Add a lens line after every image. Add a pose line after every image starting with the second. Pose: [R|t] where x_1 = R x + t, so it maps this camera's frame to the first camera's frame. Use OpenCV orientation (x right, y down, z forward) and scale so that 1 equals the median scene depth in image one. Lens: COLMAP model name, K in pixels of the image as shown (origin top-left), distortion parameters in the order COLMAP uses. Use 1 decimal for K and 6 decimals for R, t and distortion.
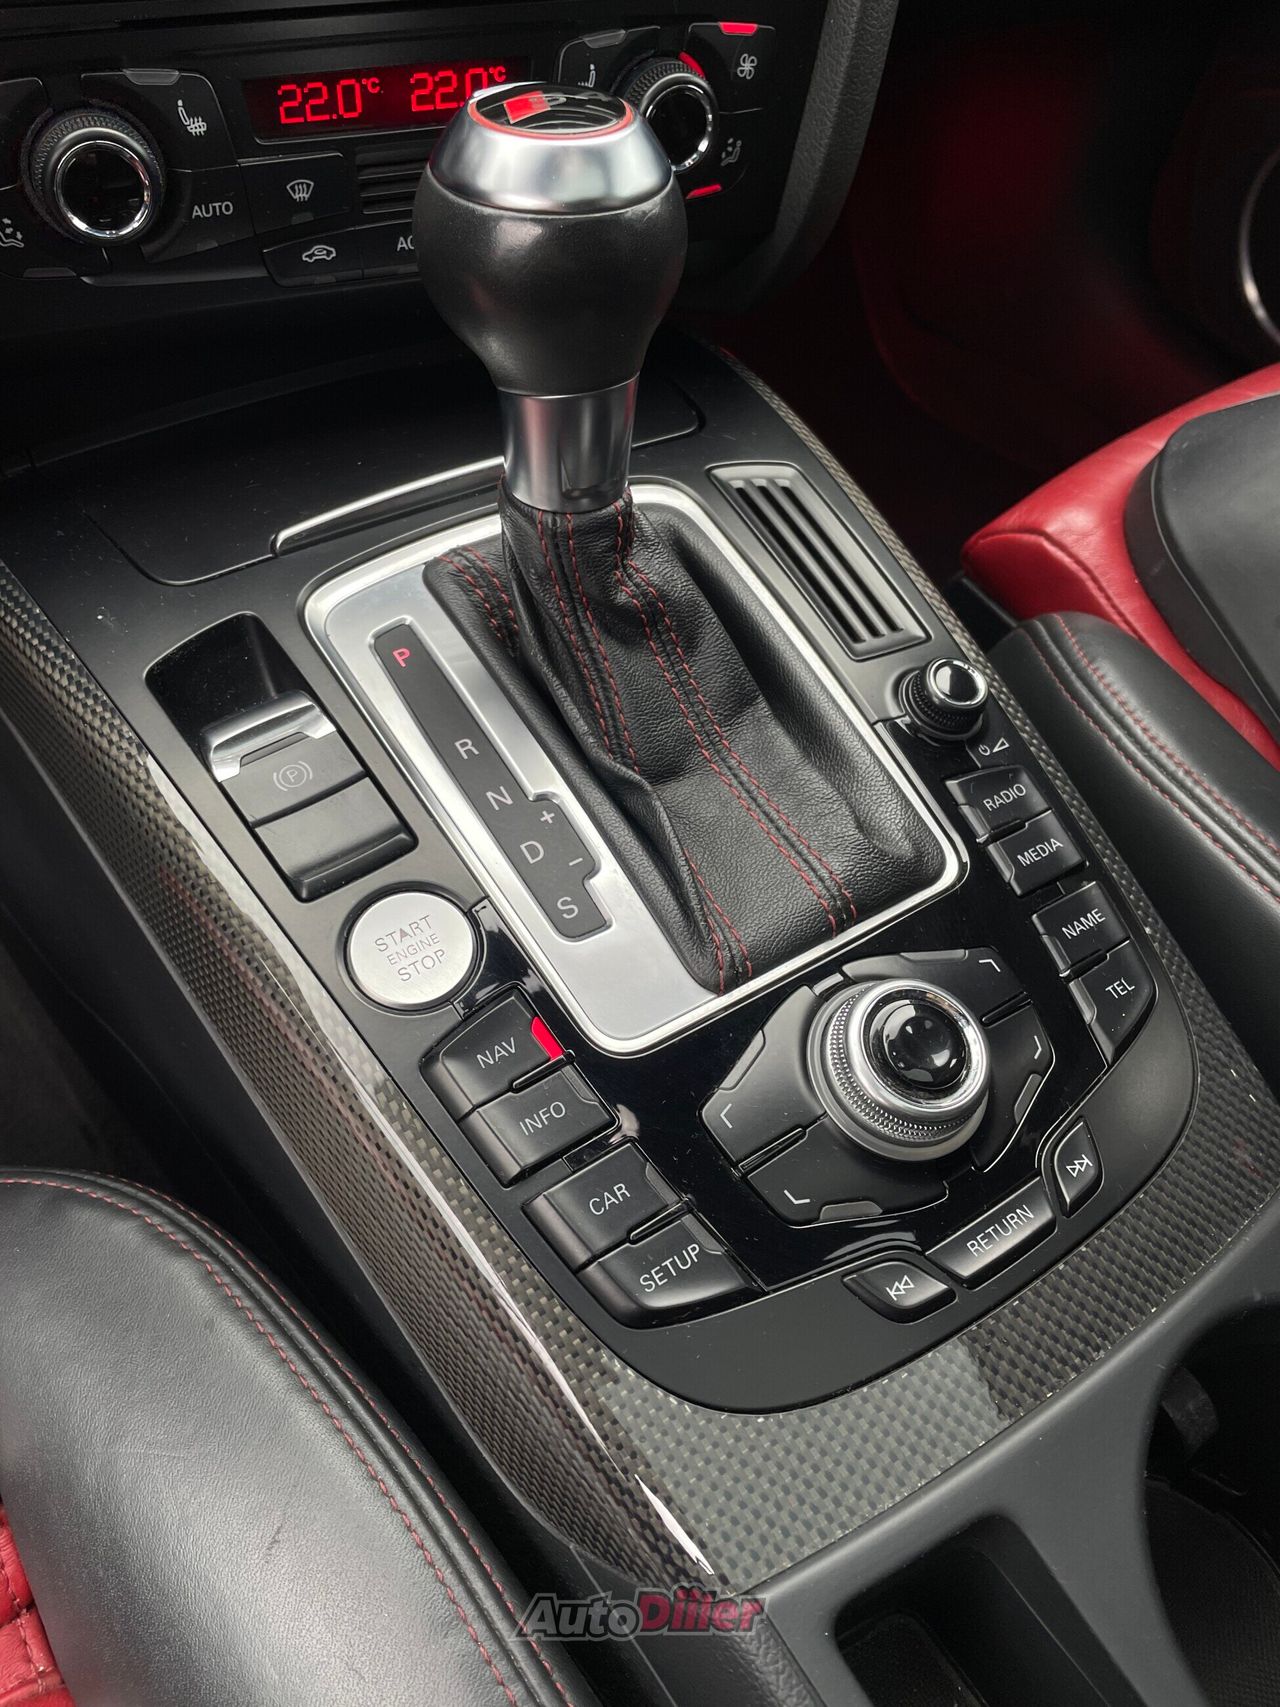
lens RADIAL K [[1268.8, 0, 636.3], [0, 1268.8, 864.8], [0, 0, 1]] dist [0.037699, -0.070421]
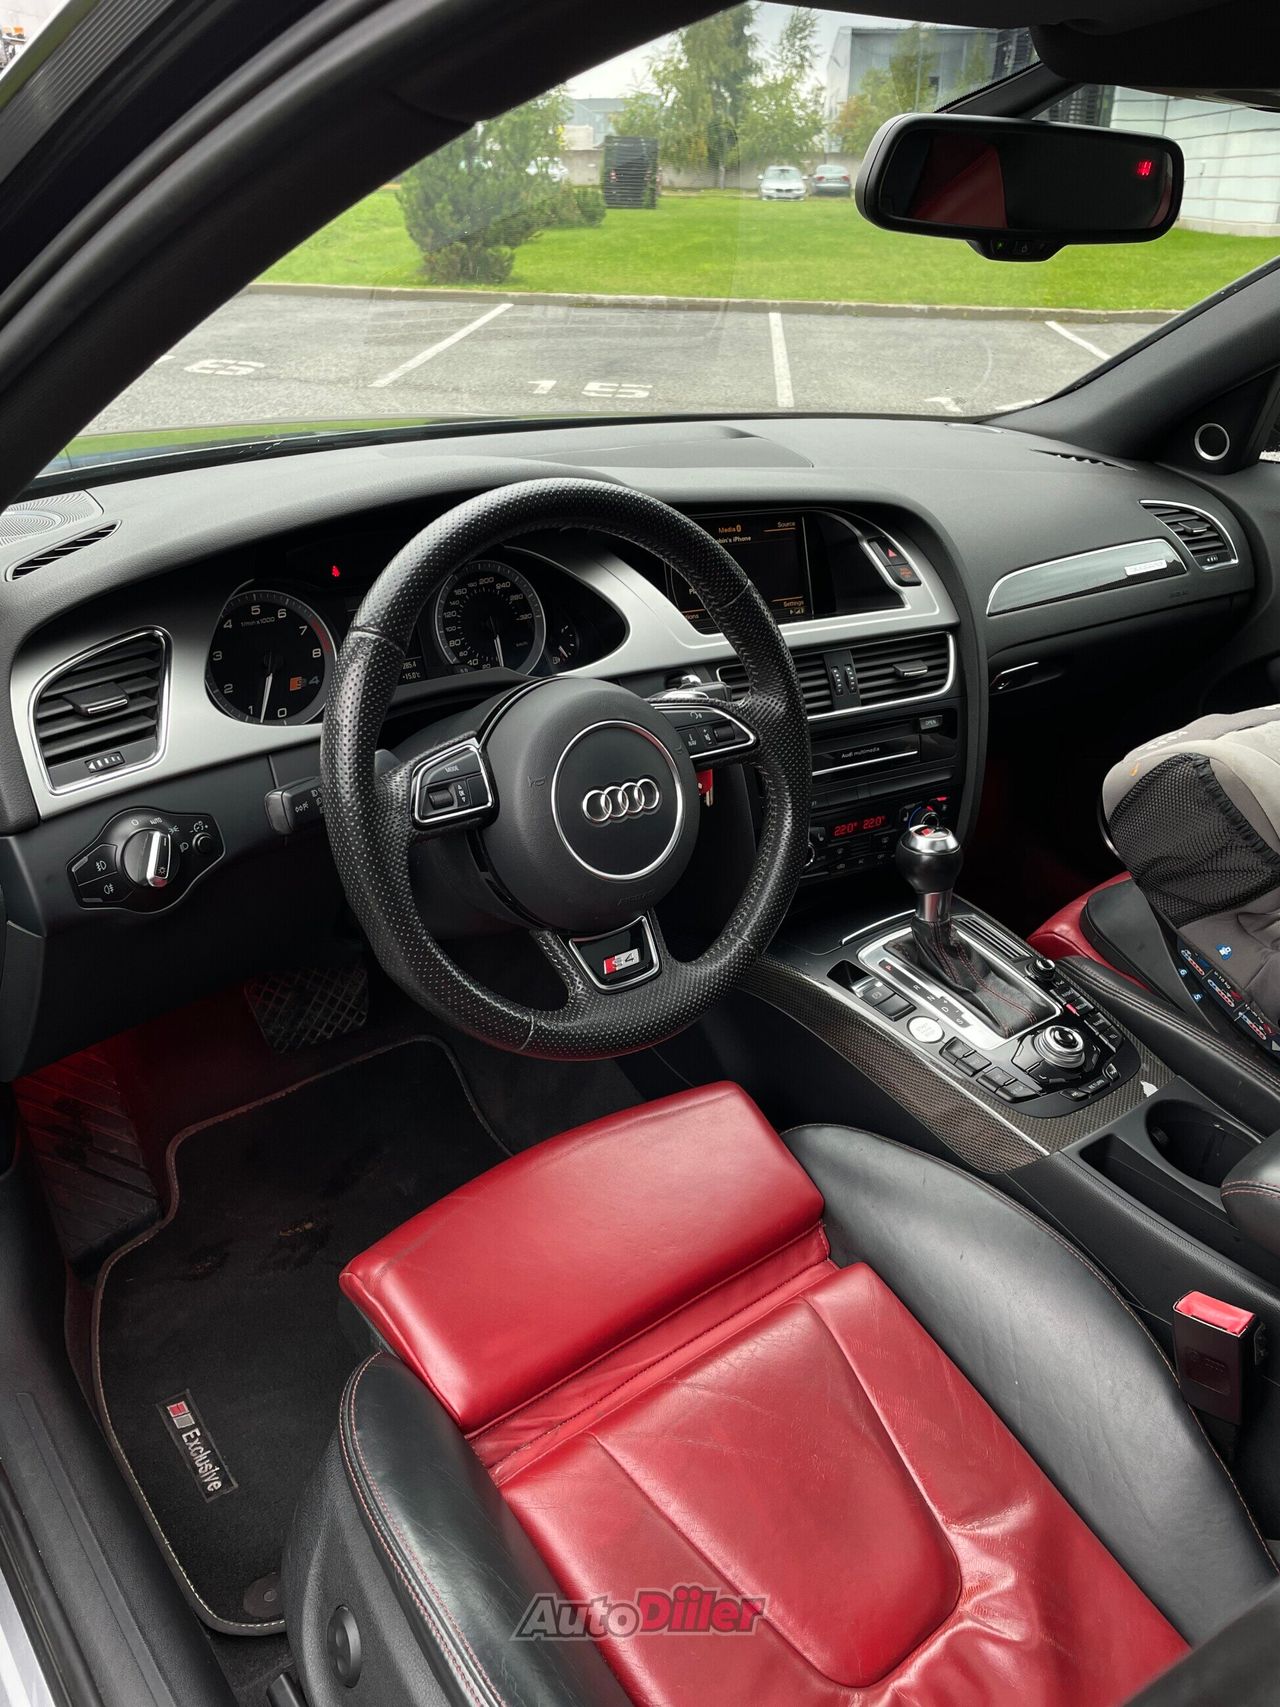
lens RADIAL K [[1268.8, 0, 631.3], [0, 1268.8, 869.9], [0, 0, 1]] dist [0.037699, -0.070421]
pose [[0.995304, -0.085343, 0.045670, -1.037716], [0.096627, 0.903797, -0.416910, 0.993658], [-0.005696, 0.419365, 0.907800, -2.306580]]
